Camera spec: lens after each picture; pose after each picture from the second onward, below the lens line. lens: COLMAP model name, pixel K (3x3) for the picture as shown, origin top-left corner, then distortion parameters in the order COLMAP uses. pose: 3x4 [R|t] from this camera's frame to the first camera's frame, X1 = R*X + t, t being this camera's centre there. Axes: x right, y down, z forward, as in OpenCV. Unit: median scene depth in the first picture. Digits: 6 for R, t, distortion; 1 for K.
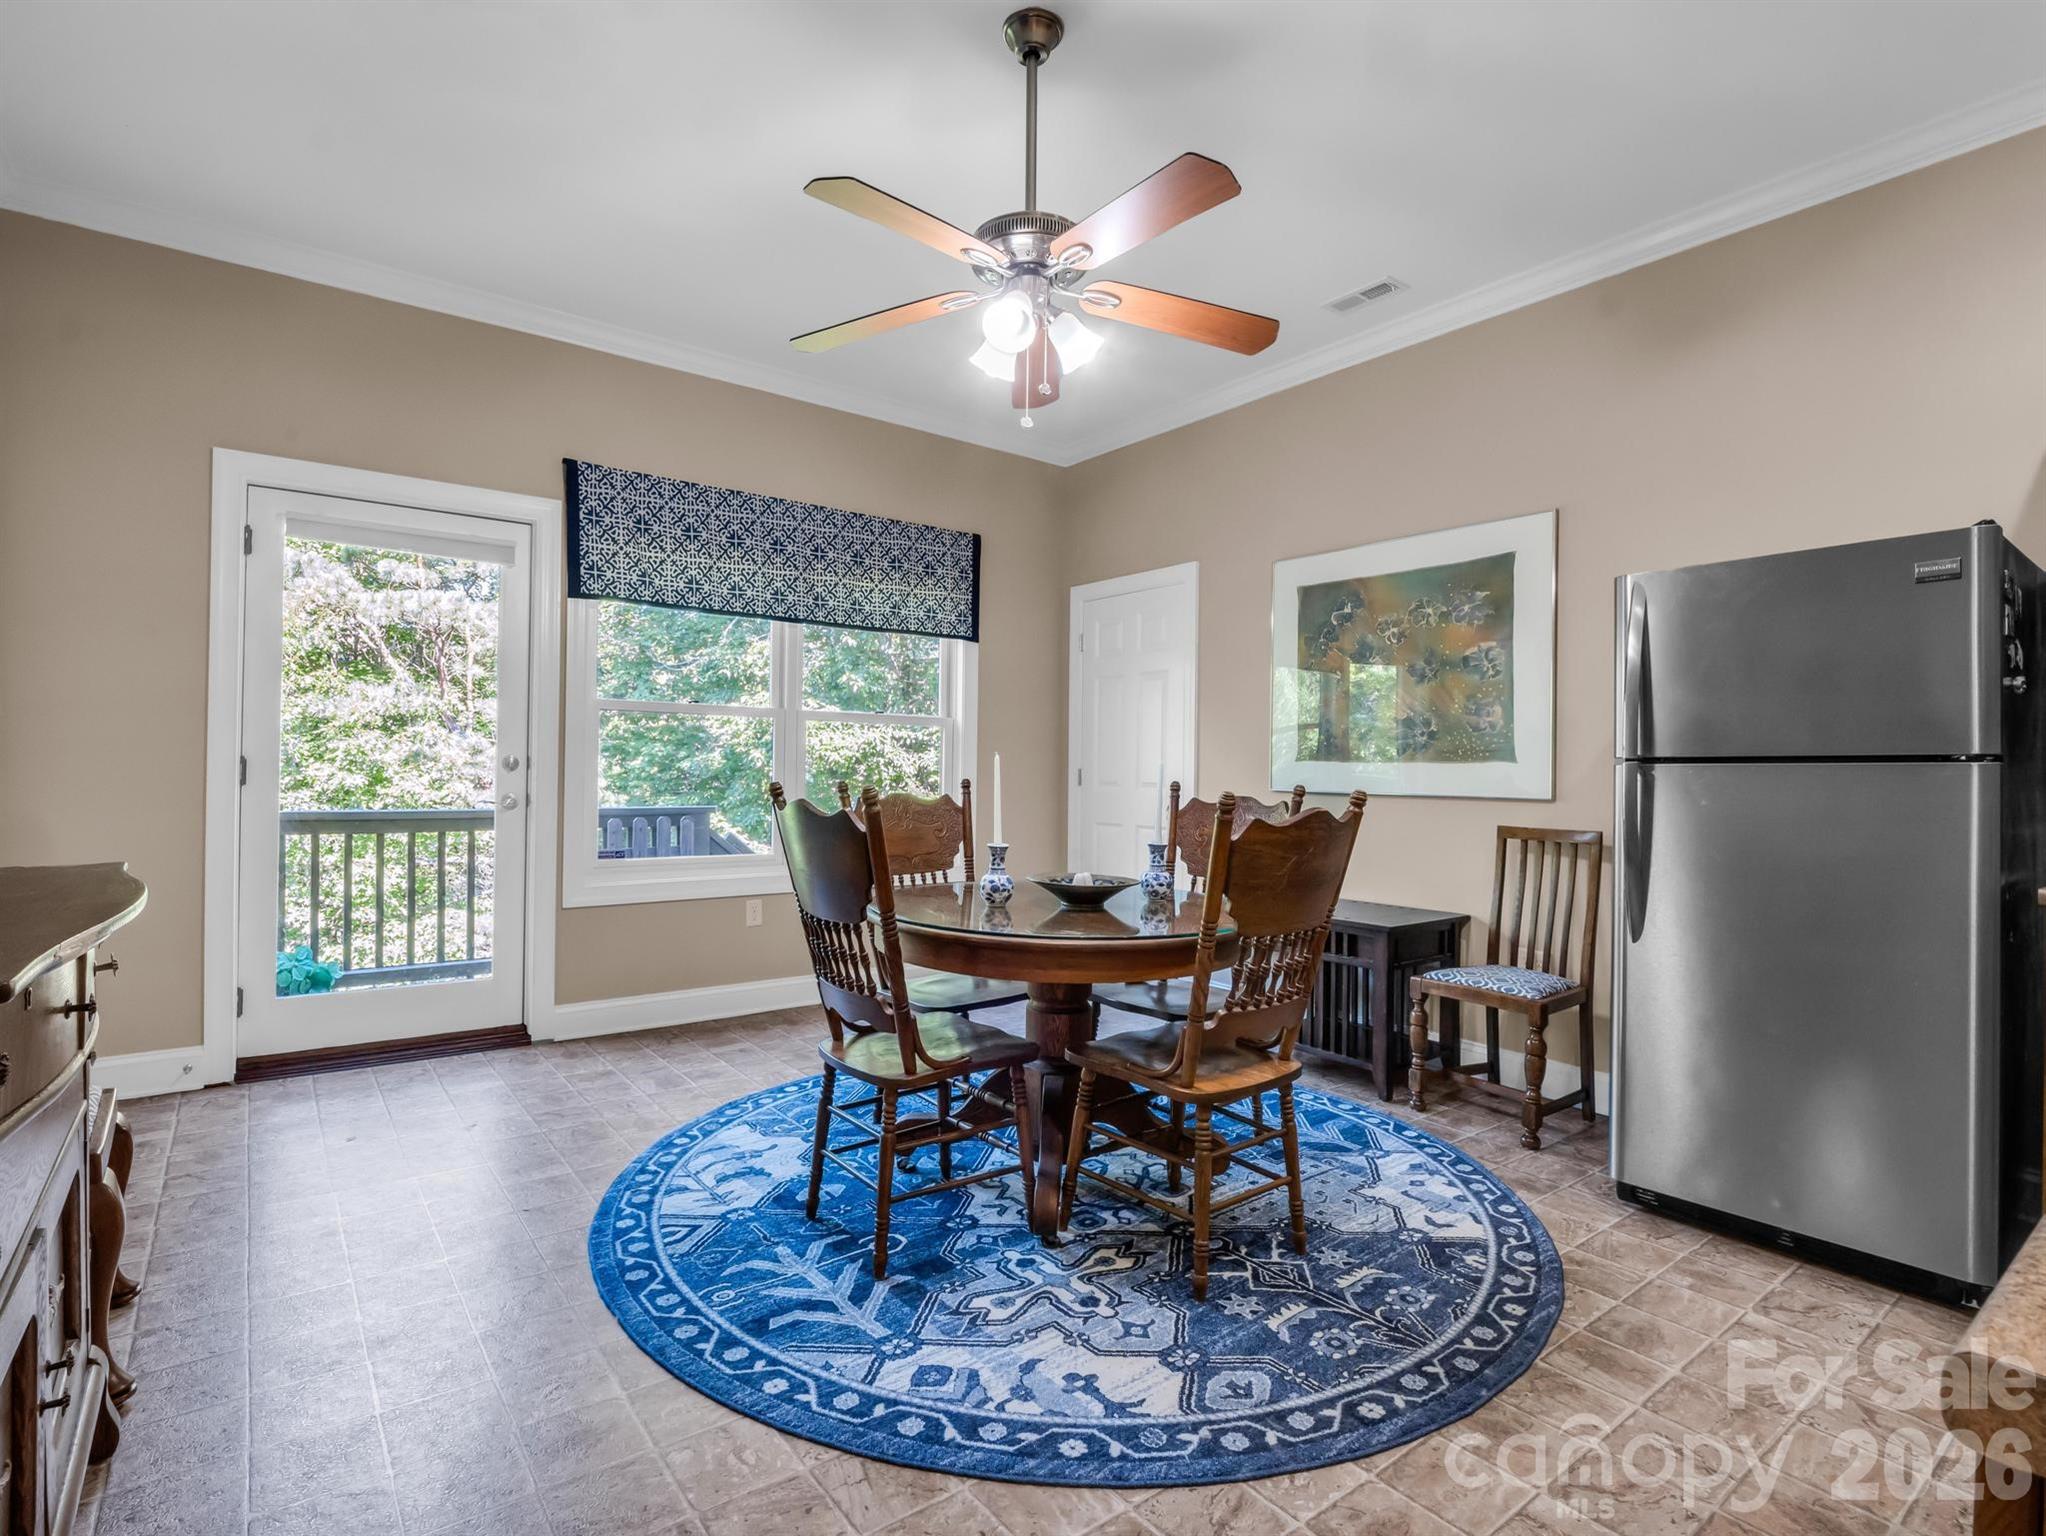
lens RADIAL K [[1008.6, 0, 1006.6], [0, 1008.6, 770.2], [0, 0, 1]] dist [-0.004773, -0.001742]
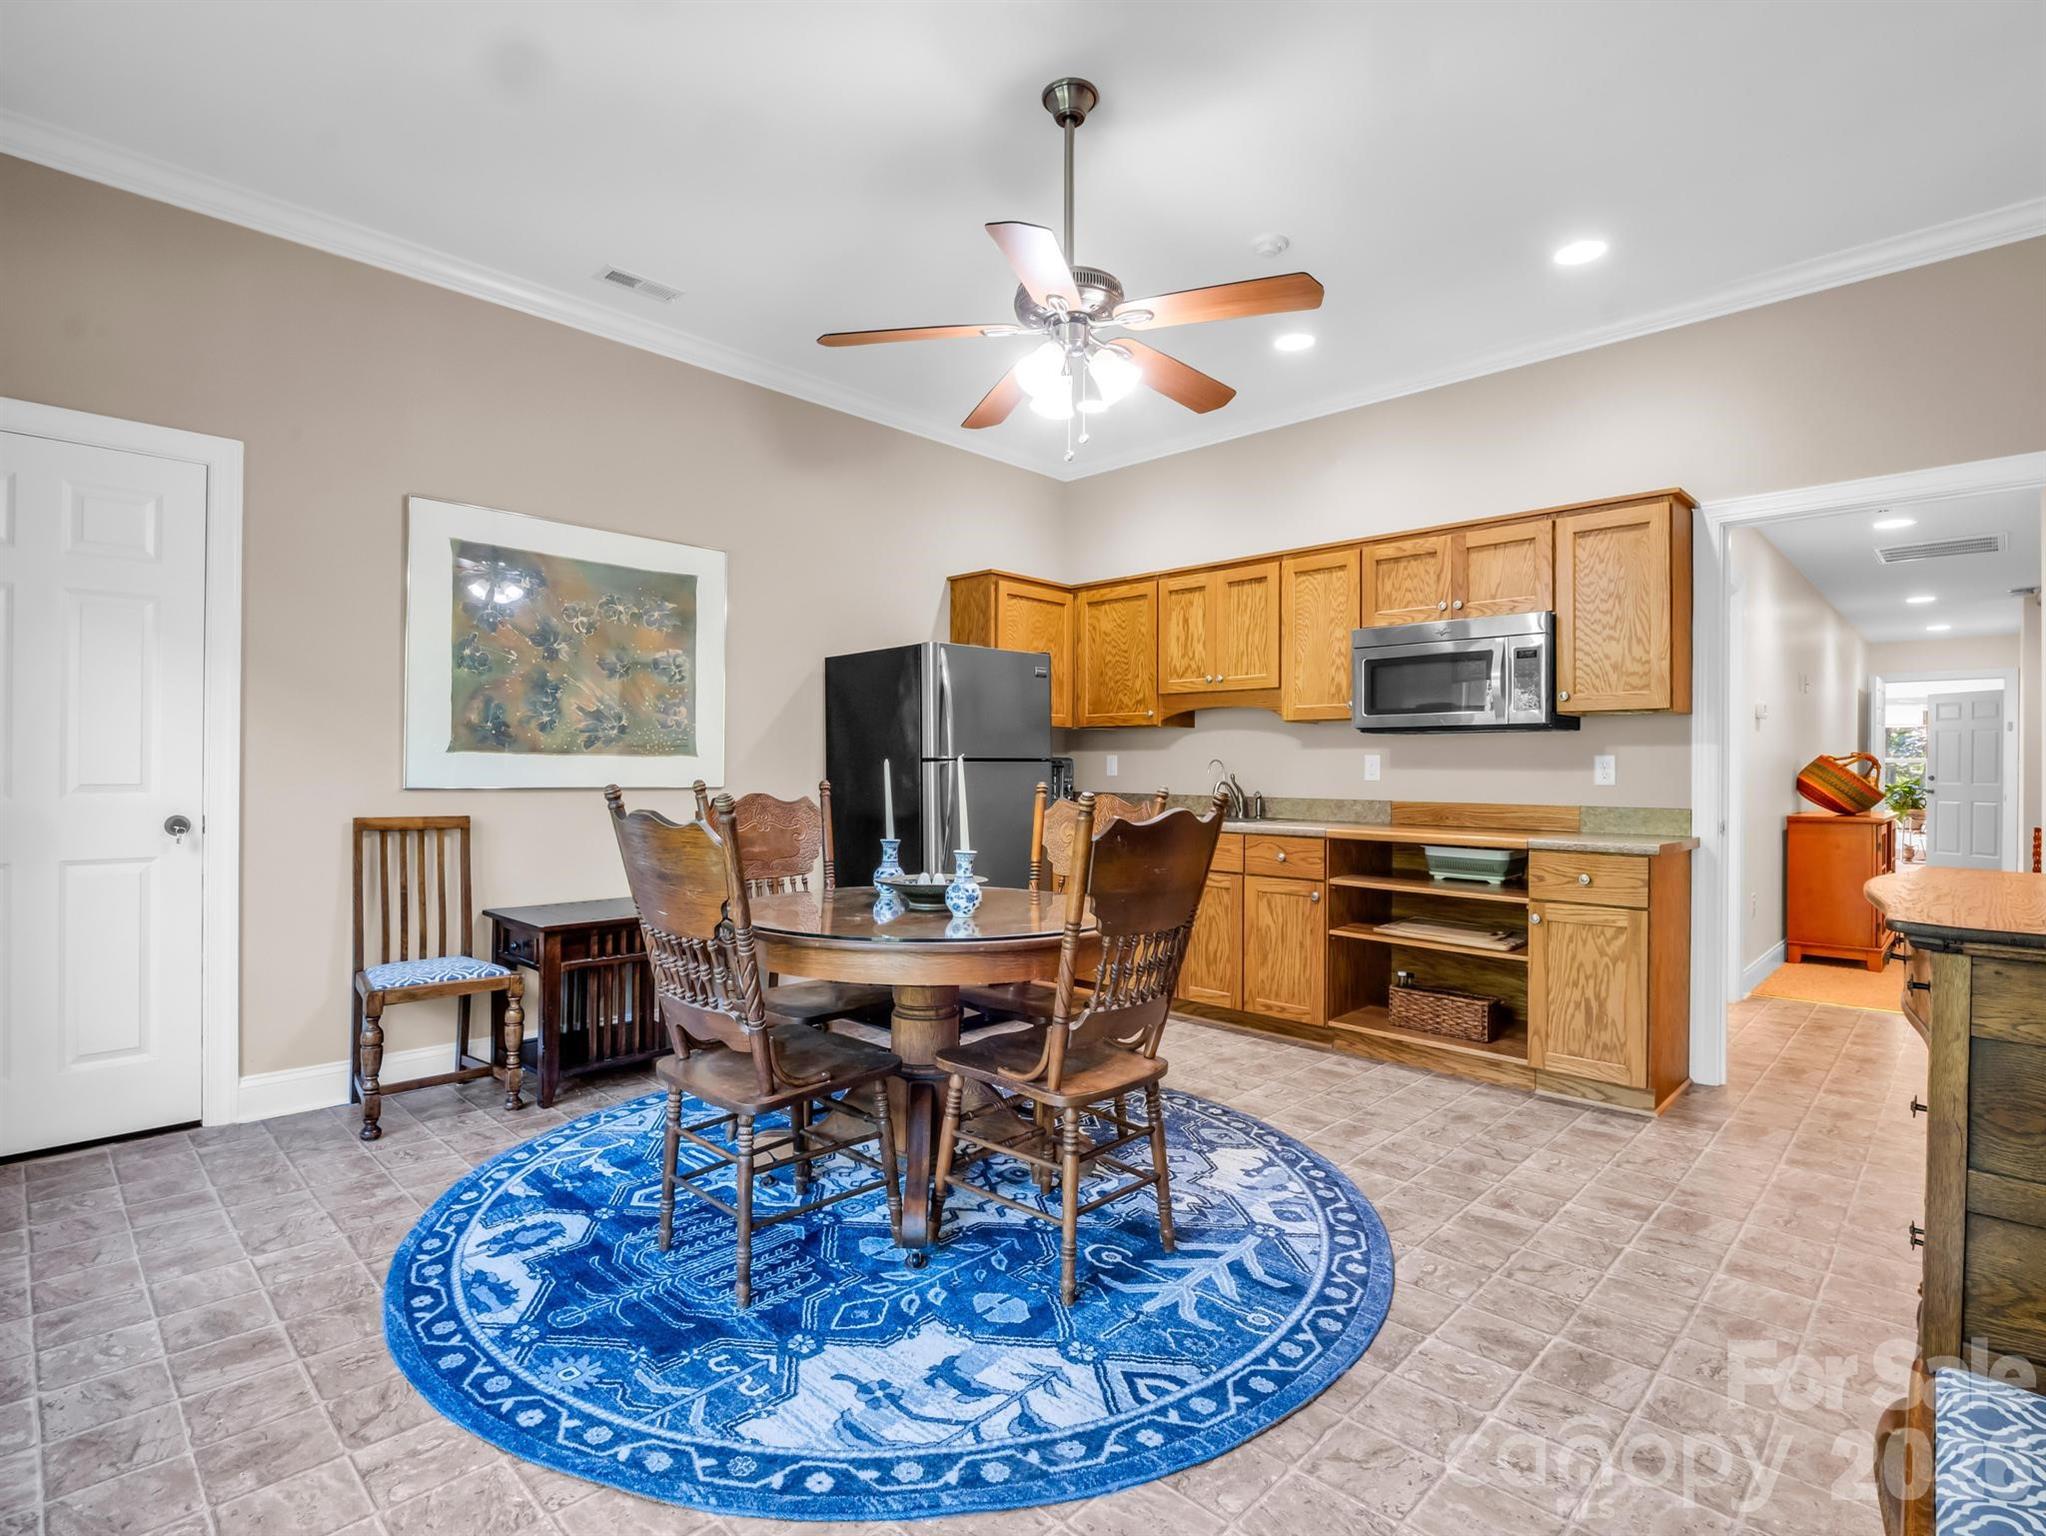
lens RADIAL K [[1008.6, 0, 1001.6], [0, 1008.6, 766.3], [0, 0, 1]] dist [-0.004773, -0.001742]
pose [[-0.136036, -0.011457, 0.990638, -1.082575], [-0.008890, 0.999907, 0.010343, -0.018141], [-0.990664, -0.007400, -0.136126, 1.242476]]
